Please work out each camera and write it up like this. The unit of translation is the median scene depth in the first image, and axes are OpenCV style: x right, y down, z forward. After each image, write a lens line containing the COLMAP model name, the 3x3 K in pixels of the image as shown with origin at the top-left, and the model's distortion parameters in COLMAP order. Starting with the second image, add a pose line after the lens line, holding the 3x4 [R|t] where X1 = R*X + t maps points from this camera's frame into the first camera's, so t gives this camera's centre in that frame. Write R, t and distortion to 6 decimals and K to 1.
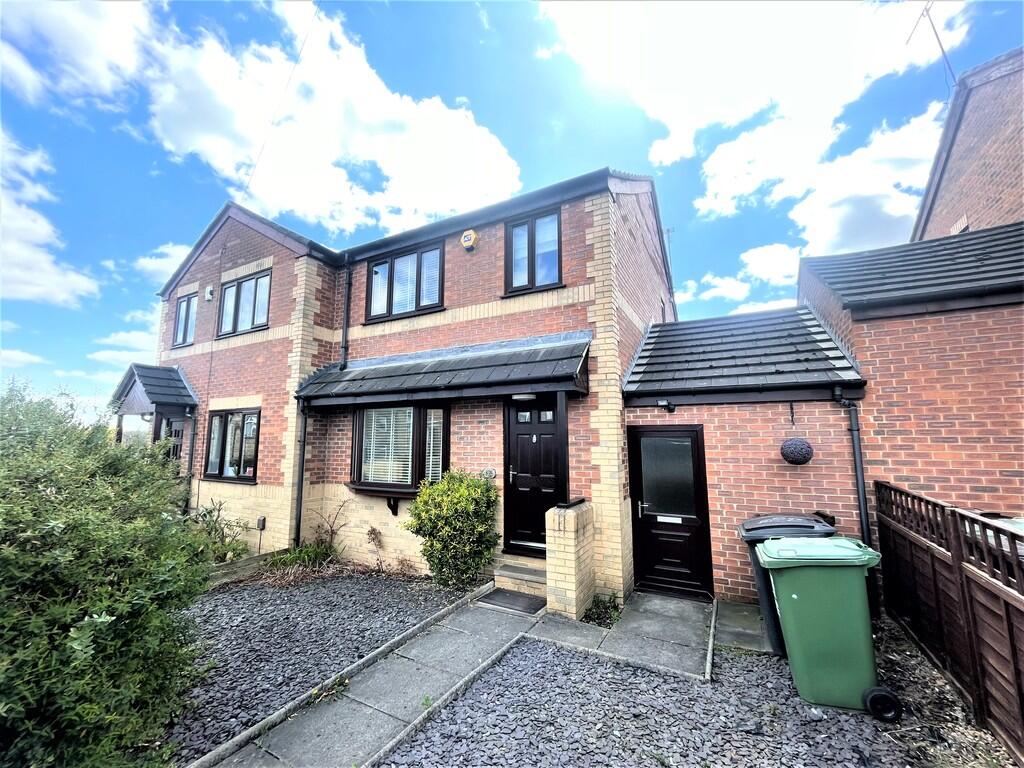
lens RADIAL K [[411.5, 0, 512.8], [0, 411.5, 386.1], [0, 0, 1]] dist [-0.002060, 0.000104]
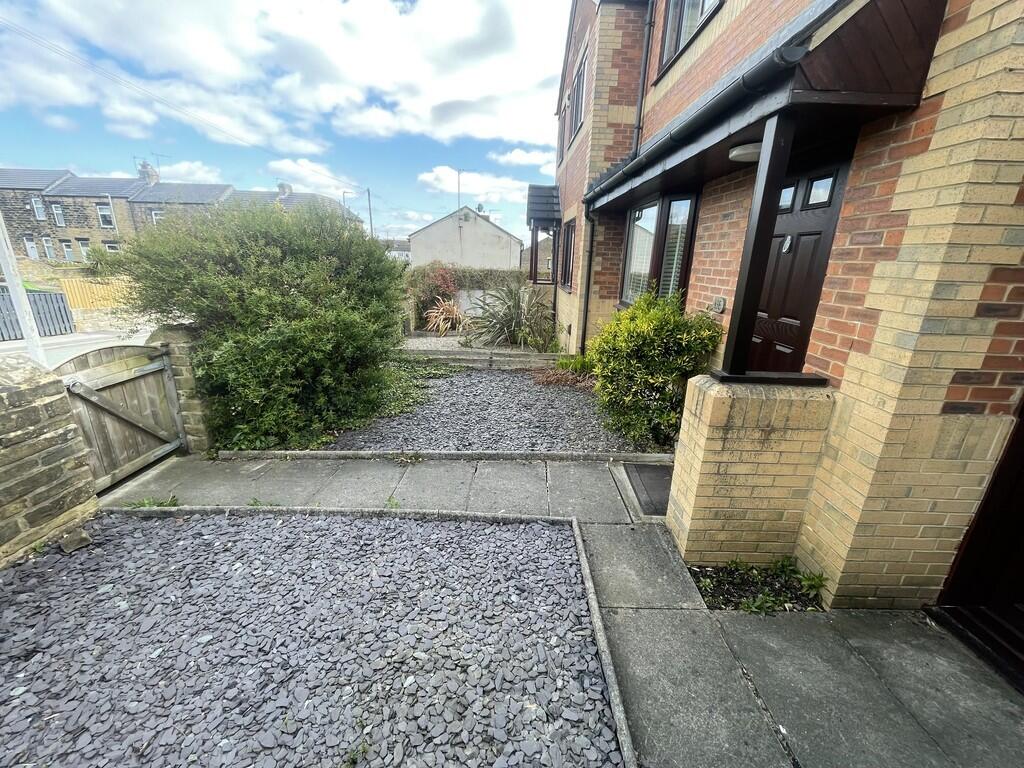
lens RADIAL K [[411.5, 0, 512.8], [0, 411.5, 386.1], [0, 0, 1]] dist [-0.002060, 0.000104]
pose [[0.472537, 0.281926, -0.835001, 0.385159], [0.084156, 0.928689, 0.361184, 0.086269], [0.877283, -0.240943, 0.415115, 0.499184]]
